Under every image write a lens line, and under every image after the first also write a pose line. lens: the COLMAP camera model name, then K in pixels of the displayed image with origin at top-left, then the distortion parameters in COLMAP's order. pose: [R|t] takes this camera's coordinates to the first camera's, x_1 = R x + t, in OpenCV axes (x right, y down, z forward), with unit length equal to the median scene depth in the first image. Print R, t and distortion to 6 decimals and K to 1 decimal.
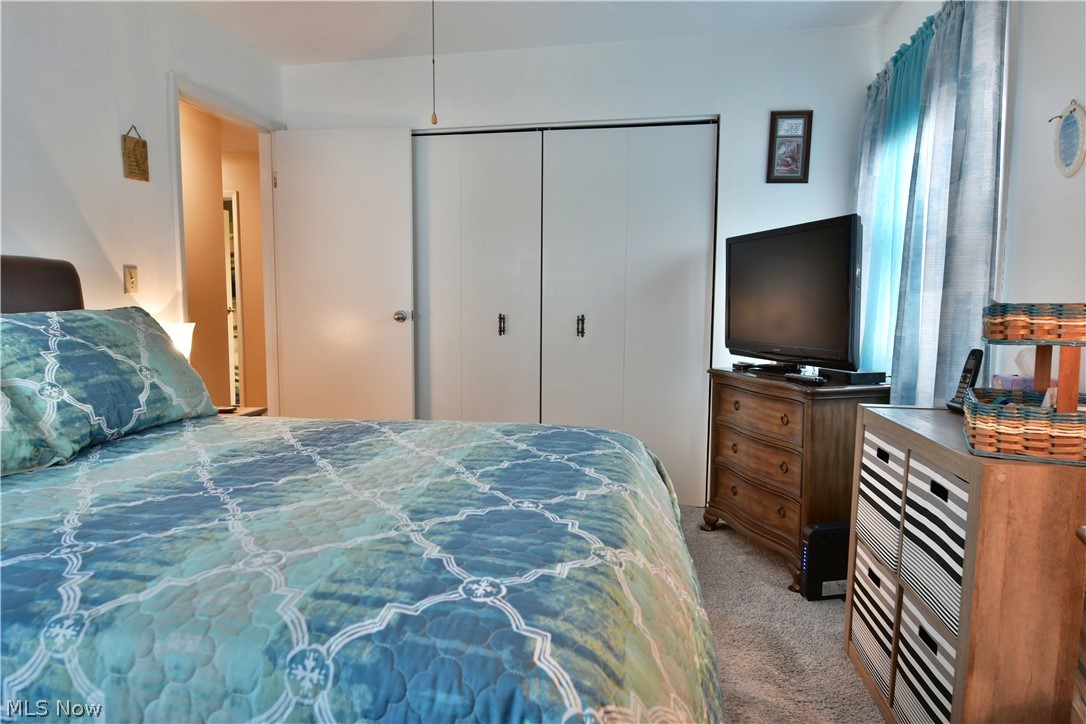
lens RADIAL K [[660.3, 0, 541.3], [0, 660.3, 360.1], [0, 0, 1]] dist [-0.009888, -0.007597]
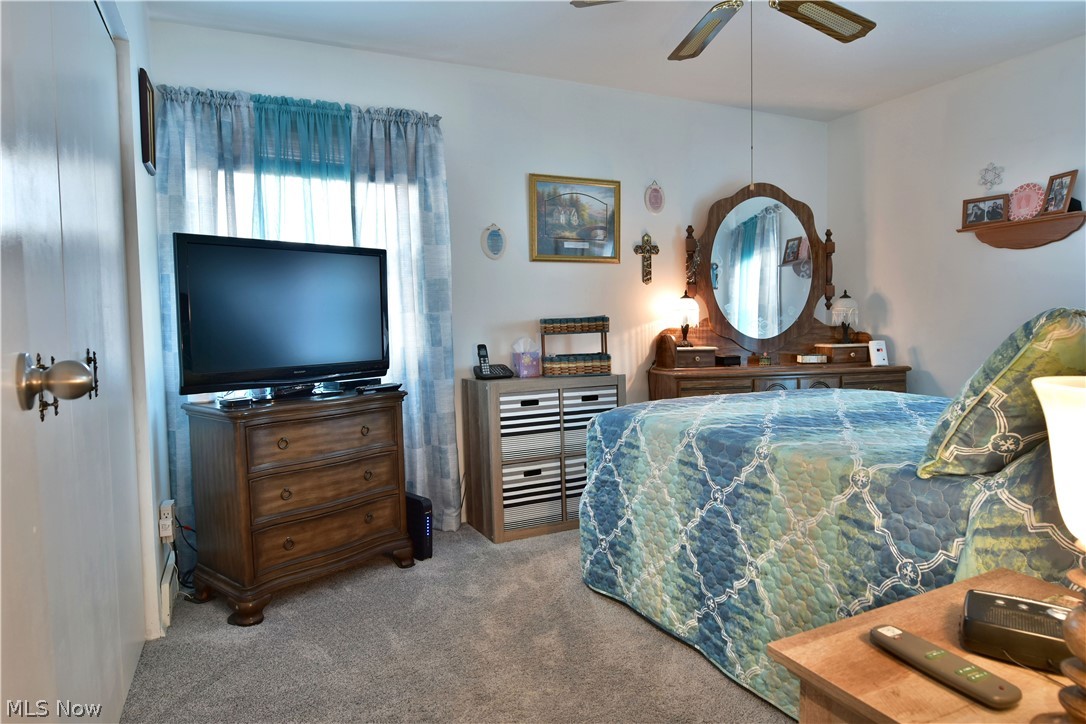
lens RADIAL K [[660.3, 0, 544.4], [0, 660.3, 366.4], [0, 0, 1]] dist [-0.009888, -0.007597]
pose [[-0.582862, -0.044182, 0.811369, -0.873394], [0.089547, 0.988947, 0.118179, -0.147931], [-0.807622, 0.141537, -0.572463, 1.804546]]
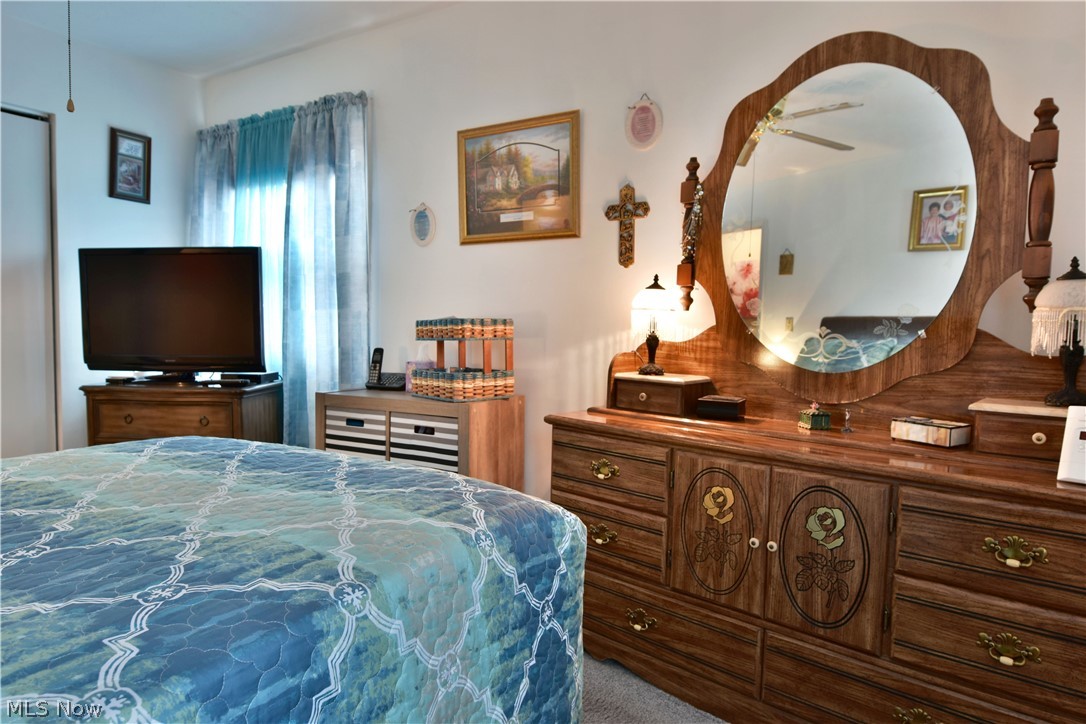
lens RADIAL K [[660.3, 0, 536.4], [0, 660.3, 362.0], [0, 0, 1]] dist [-0.009888, -0.007597]
pose [[0.342974, -0.052096, 0.937899, -0.635254], [0.072561, 0.996947, 0.028842, -0.001026], [-0.936538, 0.058163, 0.345707, 0.104709]]
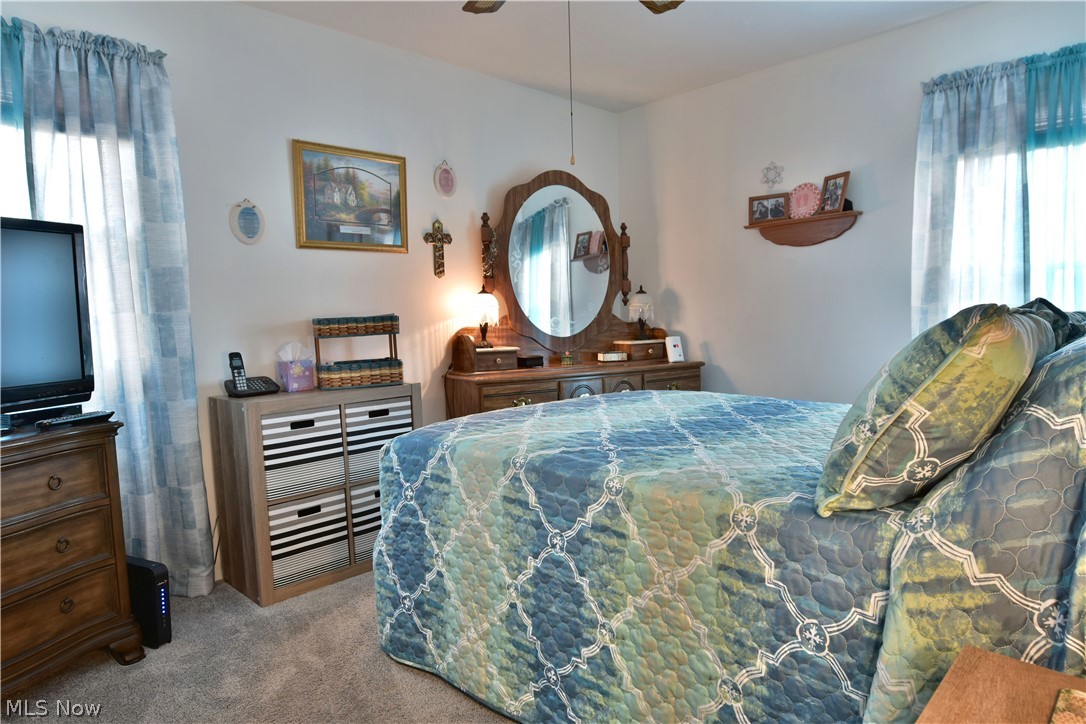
lens RADIAL K [[660.3, 0, 543.7], [0, 660.3, 365.9], [0, 0, 1]] dist [-0.009888, -0.007597]
pose [[-0.814366, -0.024231, 0.579846, -0.670366], [0.078264, 0.985416, 0.151097, -0.142308], [-0.575050, 0.168429, -0.800593, 1.659996]]
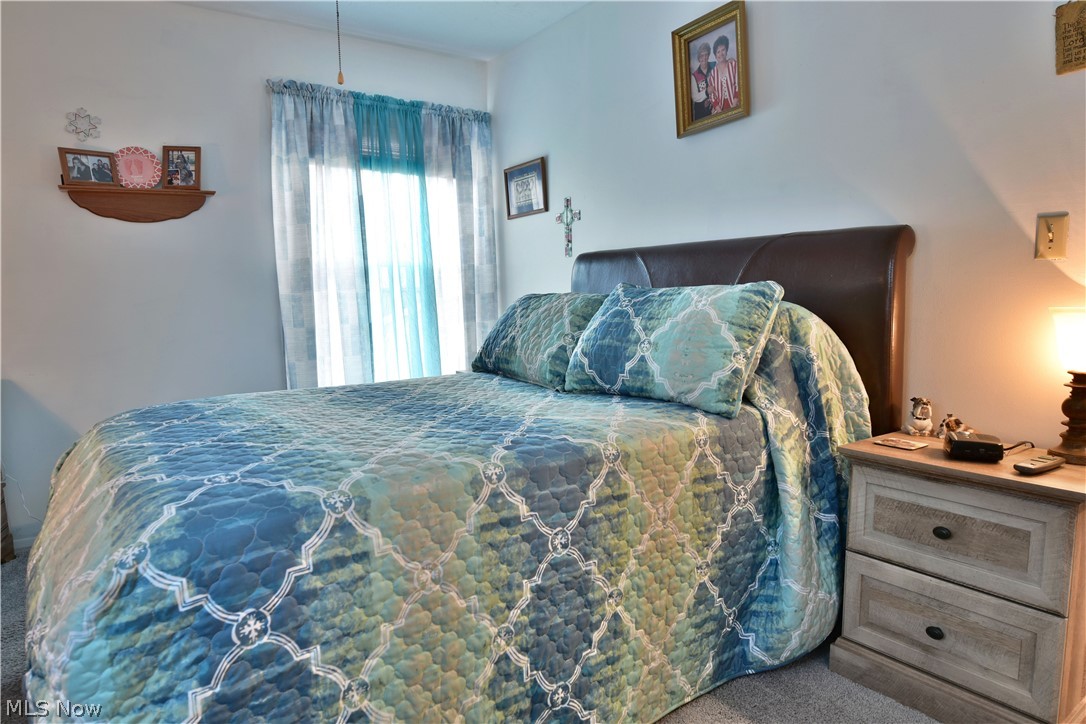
lens RADIAL K [[660.3, 0, 543.7], [0, 660.3, 361.2], [0, 0, 1]] dist [-0.009888, -0.007597]
pose [[-0.702649, 0.090995, -0.705694, 0.249573], [-0.043999, 0.984335, 0.170733, -0.120981], [0.710175, 0.151015, -0.687638, 1.495534]]
